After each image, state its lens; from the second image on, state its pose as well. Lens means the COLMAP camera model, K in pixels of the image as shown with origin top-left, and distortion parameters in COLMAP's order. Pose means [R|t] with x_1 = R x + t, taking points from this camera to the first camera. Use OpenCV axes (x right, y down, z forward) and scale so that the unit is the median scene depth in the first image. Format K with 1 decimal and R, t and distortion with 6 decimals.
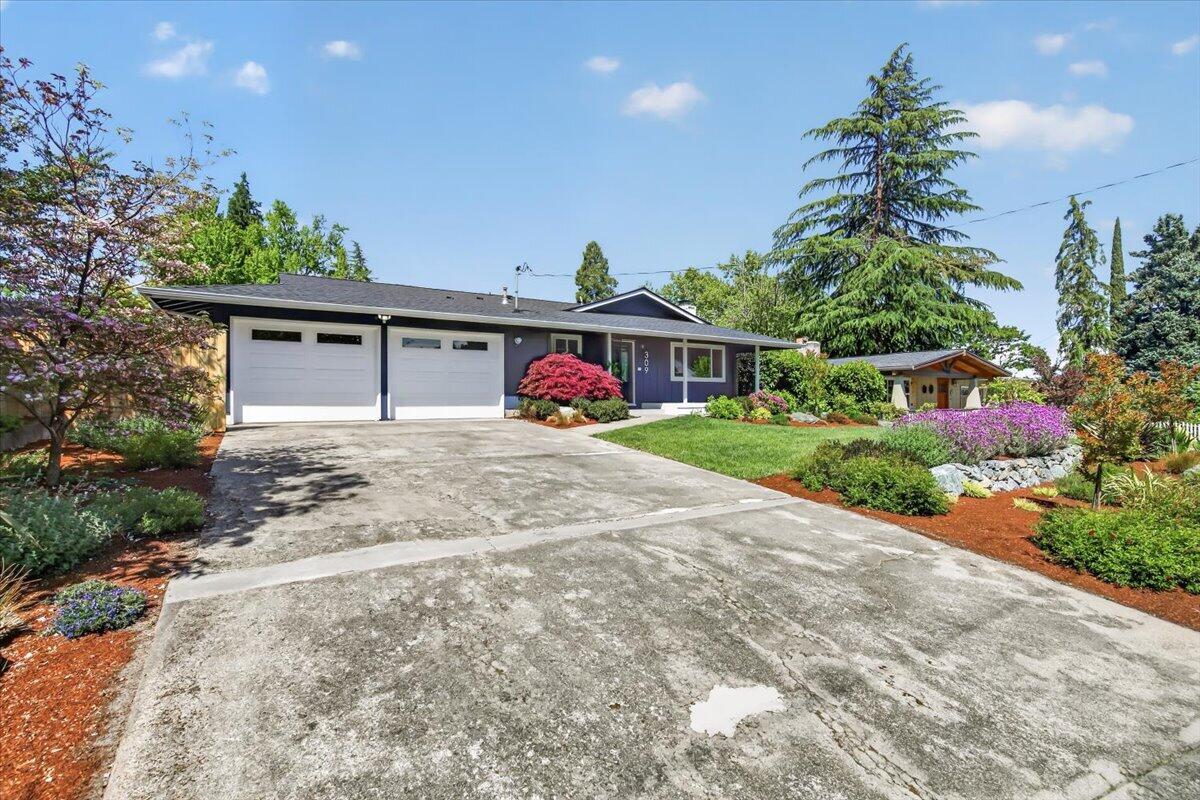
lens RADIAL K [[540.7, 0, 600.0], [0, 540.7, 400.0], [0, 0, 1]] dist [0.000590, 0.000007]
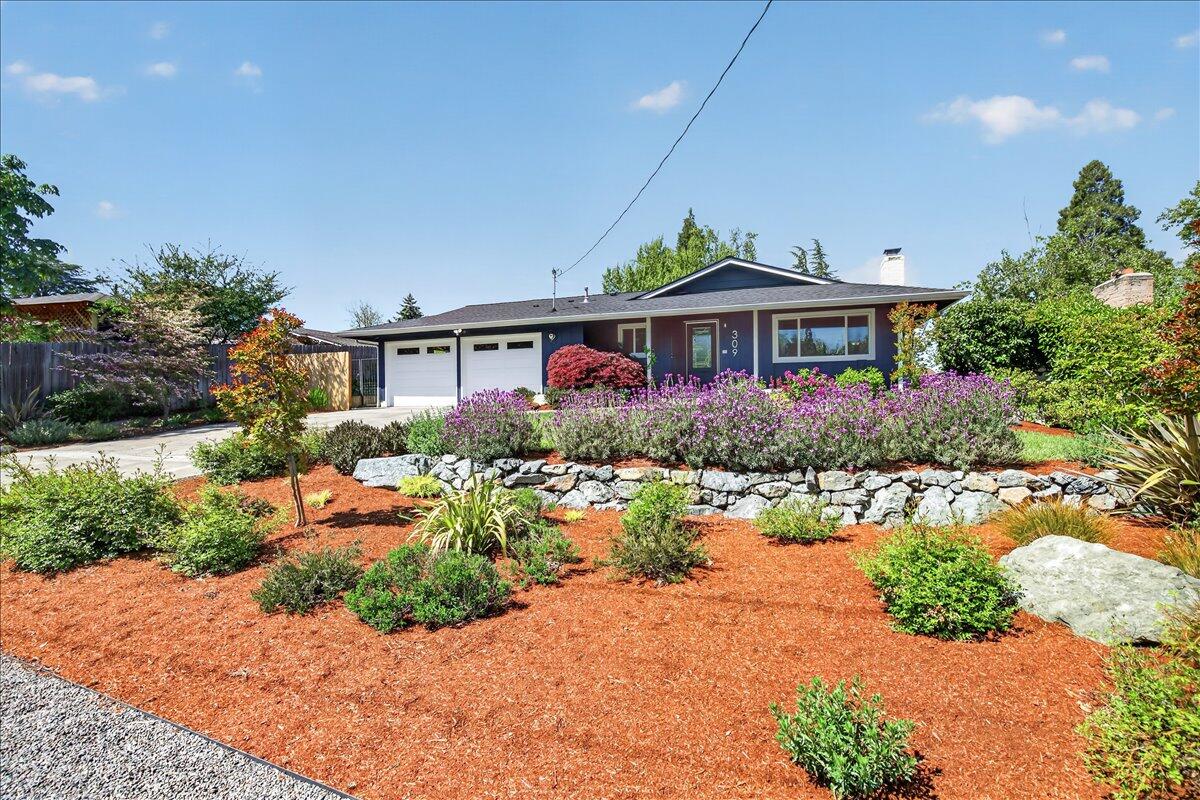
lens RADIAL K [[500.2, 0, 600.2], [0, 500.2, 395.2], [0, 0, 1]] dist [0.000625, 0.000076]
pose [[0.619444, 0.001166, -0.785040, 0.735844], [0.013839, 0.999827, 0.012405, -0.000066], [0.784919, -0.018548, 0.619321, 0.437884]]
